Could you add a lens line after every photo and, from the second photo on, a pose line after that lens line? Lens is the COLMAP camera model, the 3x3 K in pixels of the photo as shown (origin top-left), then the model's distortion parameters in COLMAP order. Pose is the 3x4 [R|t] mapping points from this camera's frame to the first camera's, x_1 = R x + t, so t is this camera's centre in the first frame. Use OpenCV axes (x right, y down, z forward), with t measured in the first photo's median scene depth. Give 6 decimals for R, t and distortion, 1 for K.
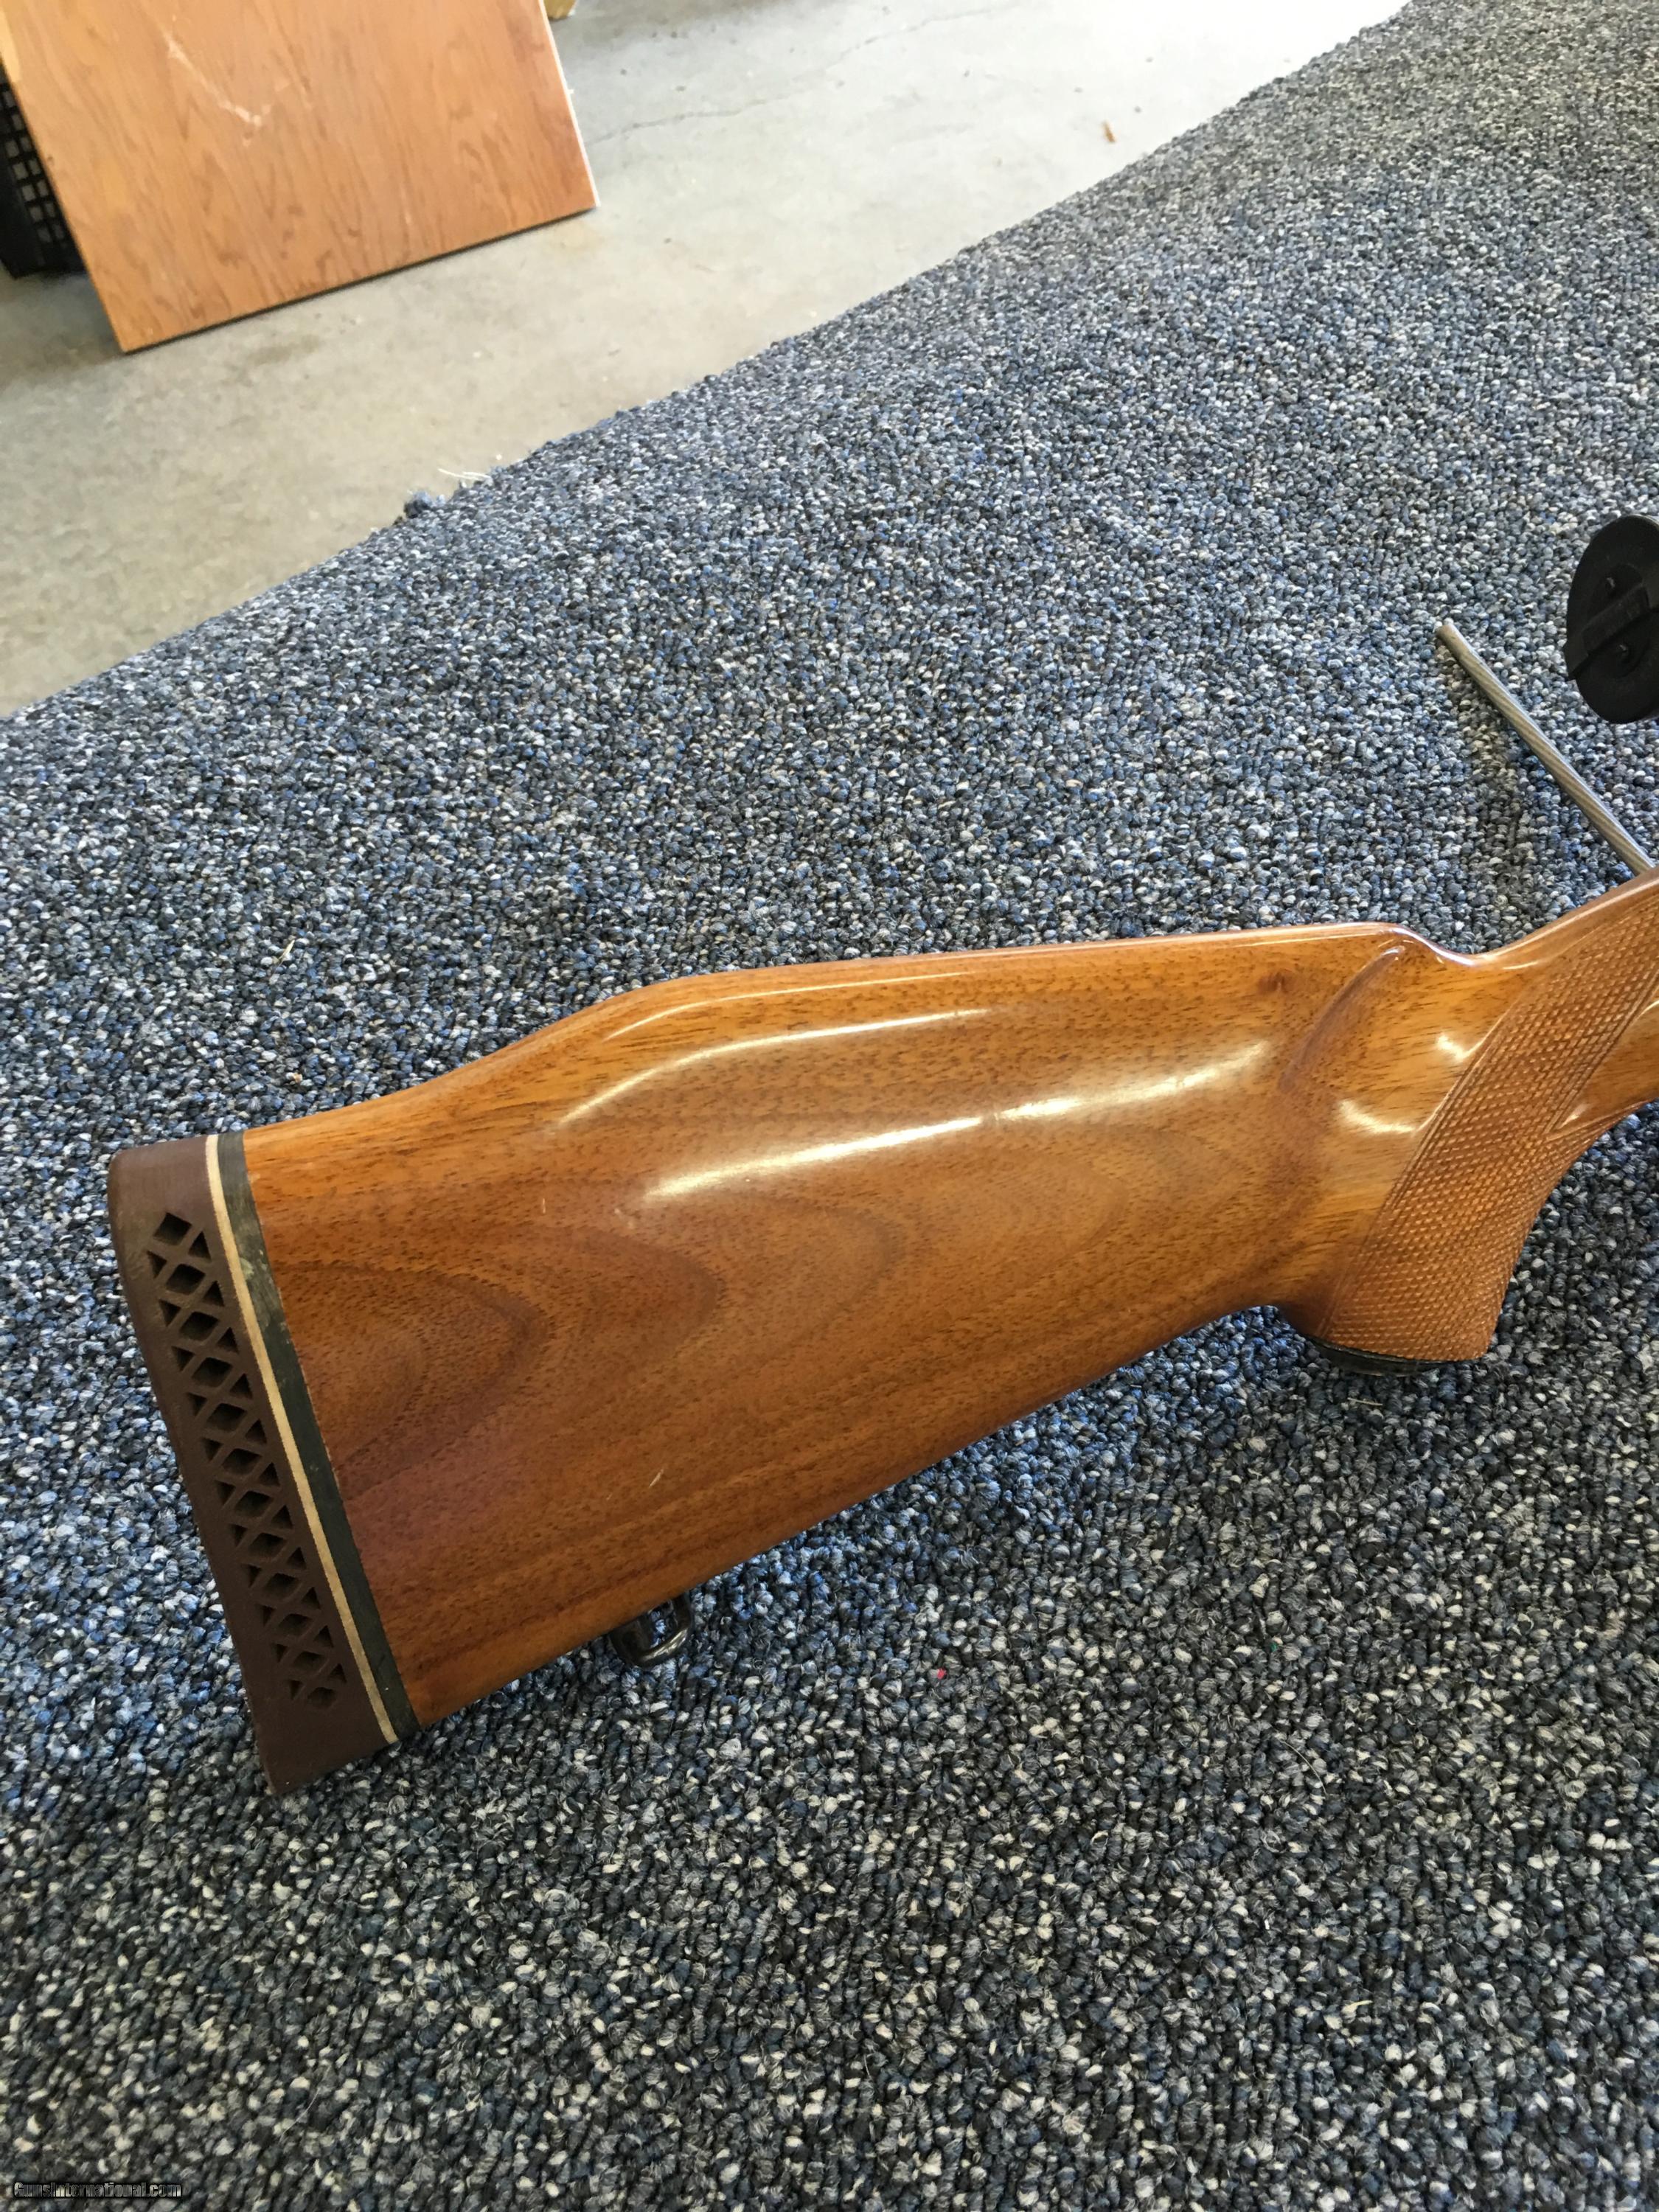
lens RADIAL K [[1933.1, 0, 883.4], [0, 1933.1, 1055.8], [0, 0, 1]] dist [0.053280, -0.067072]
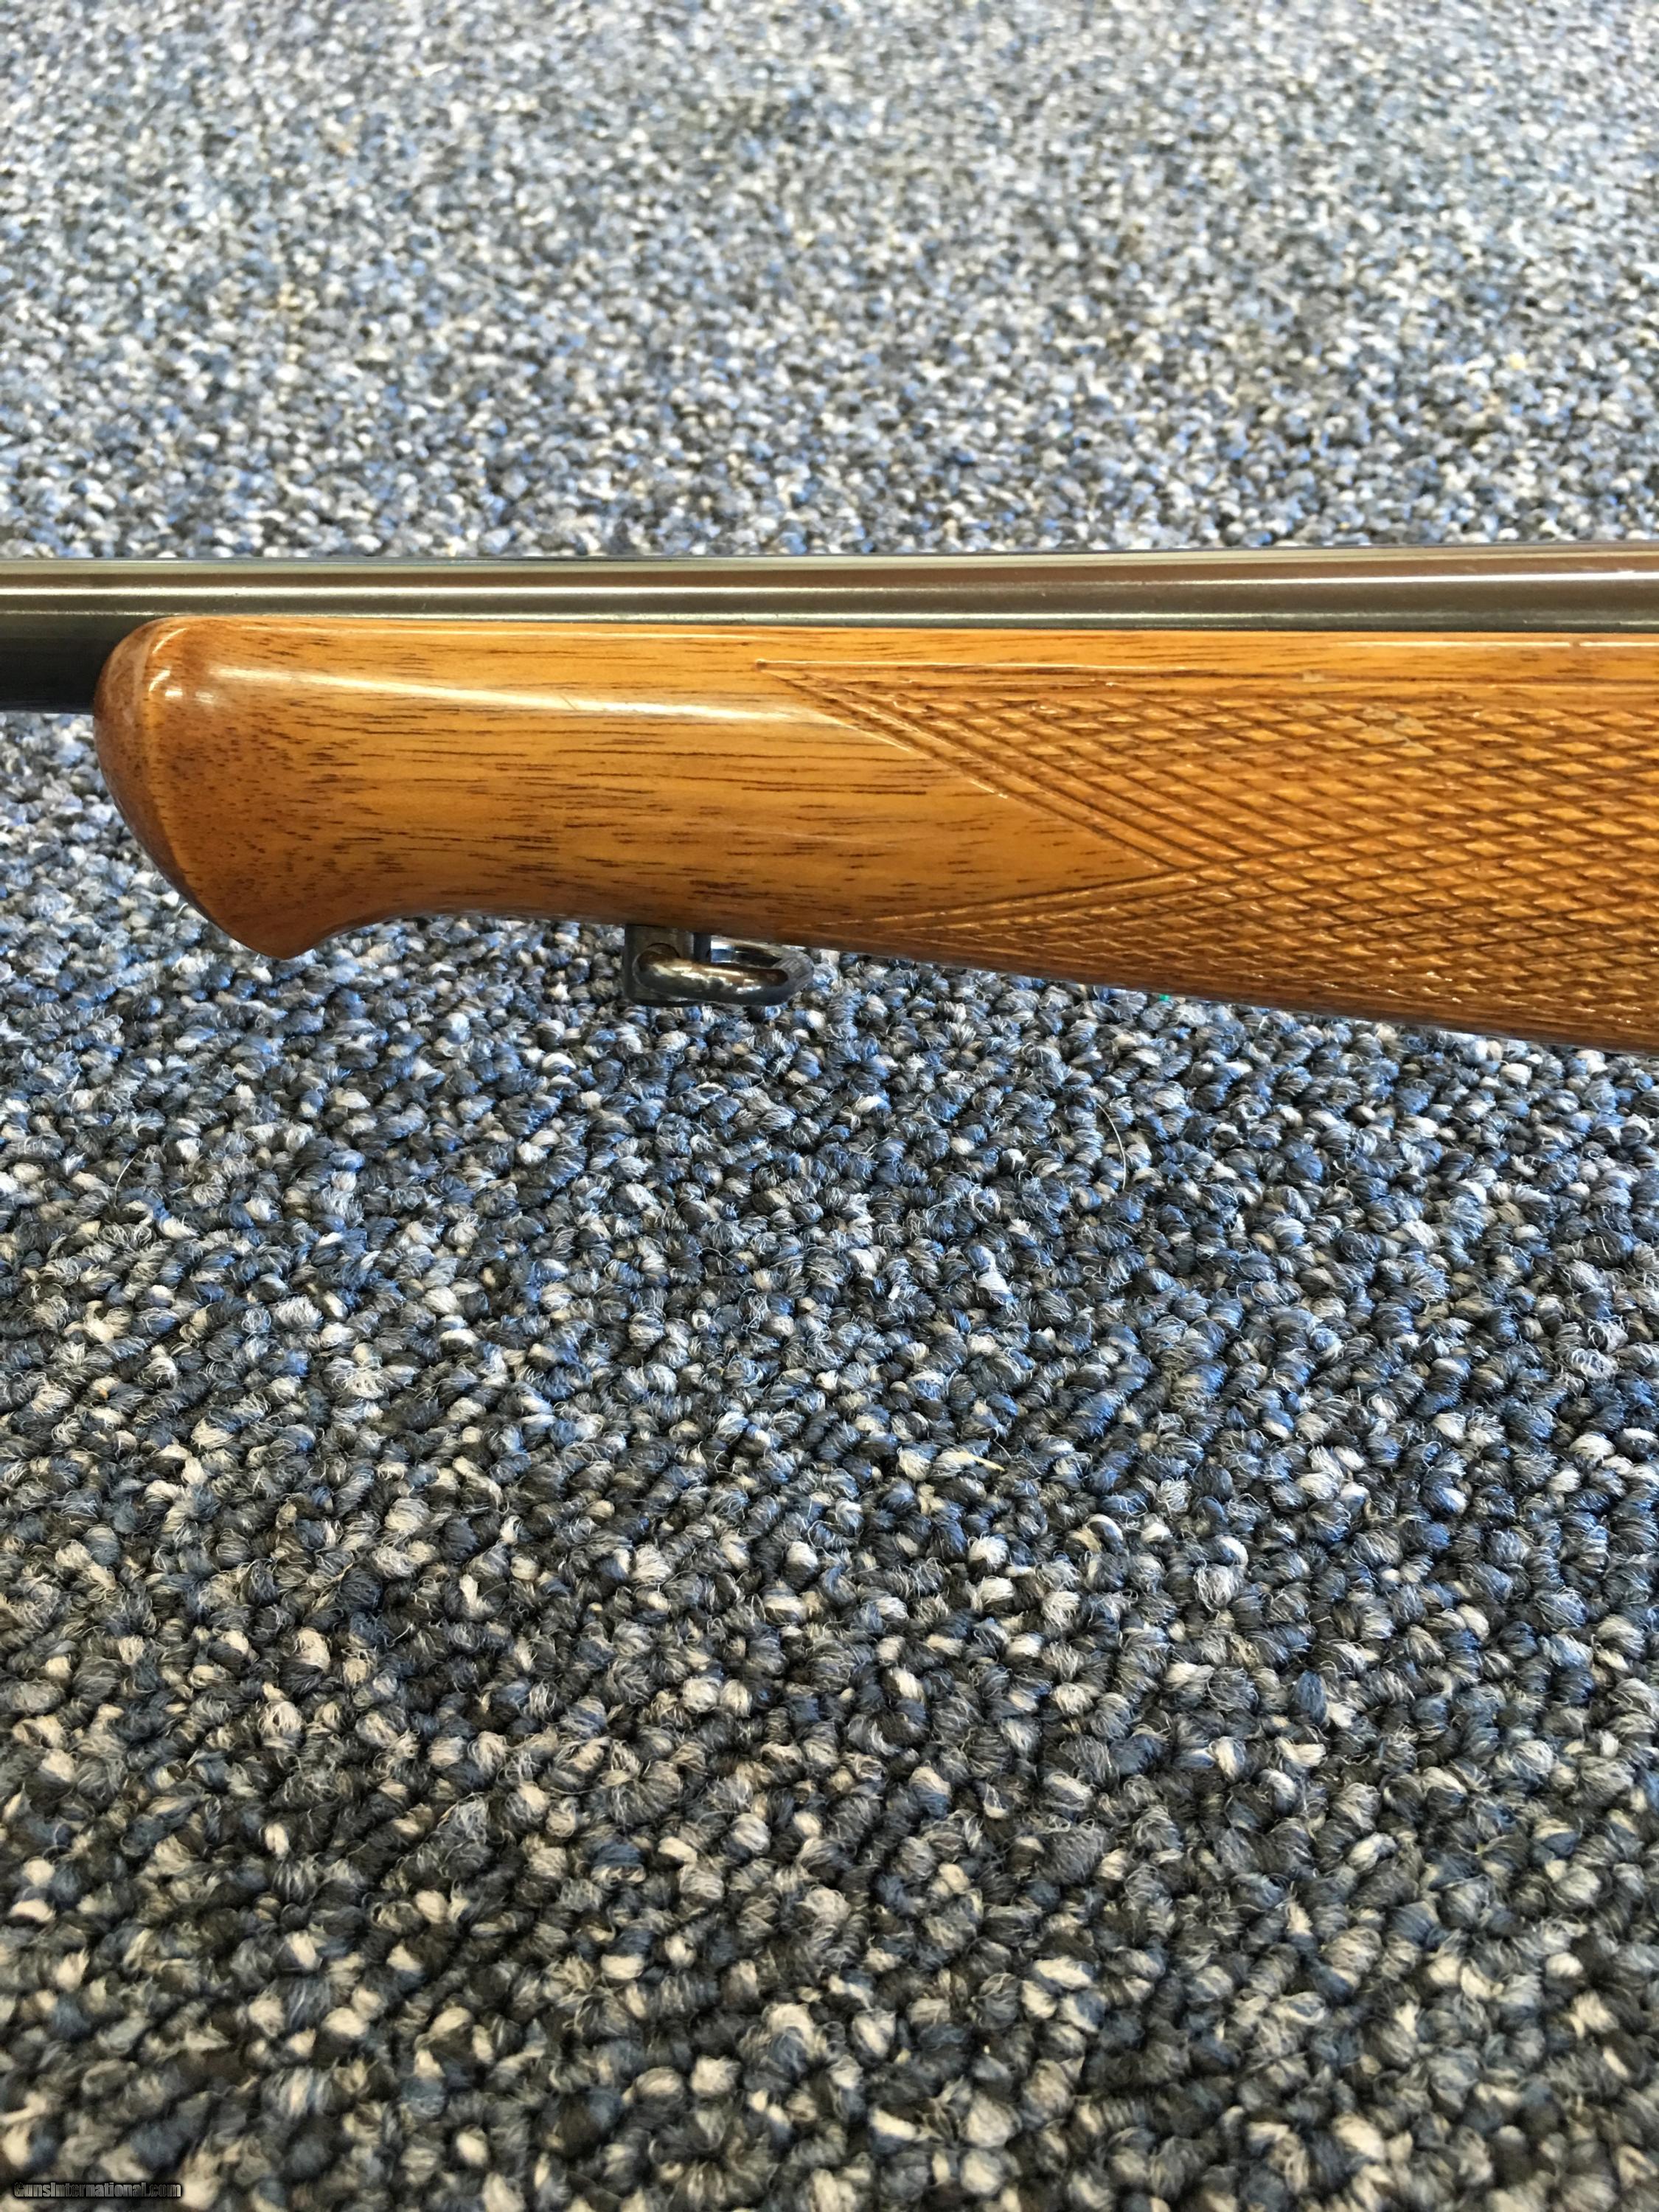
lens RADIAL K [[1917.3, 0, 842.6], [0, 1917.3, 1109.8], [0, 0, 1]] dist [0.068612, -0.111223]
pose [[0.887995, 0.367641, -0.276233, 0.265666], [-0.389028, 0.920887, -0.024976, 0.360631], [0.245198, 0.129641, 0.960766, 0.427480]]
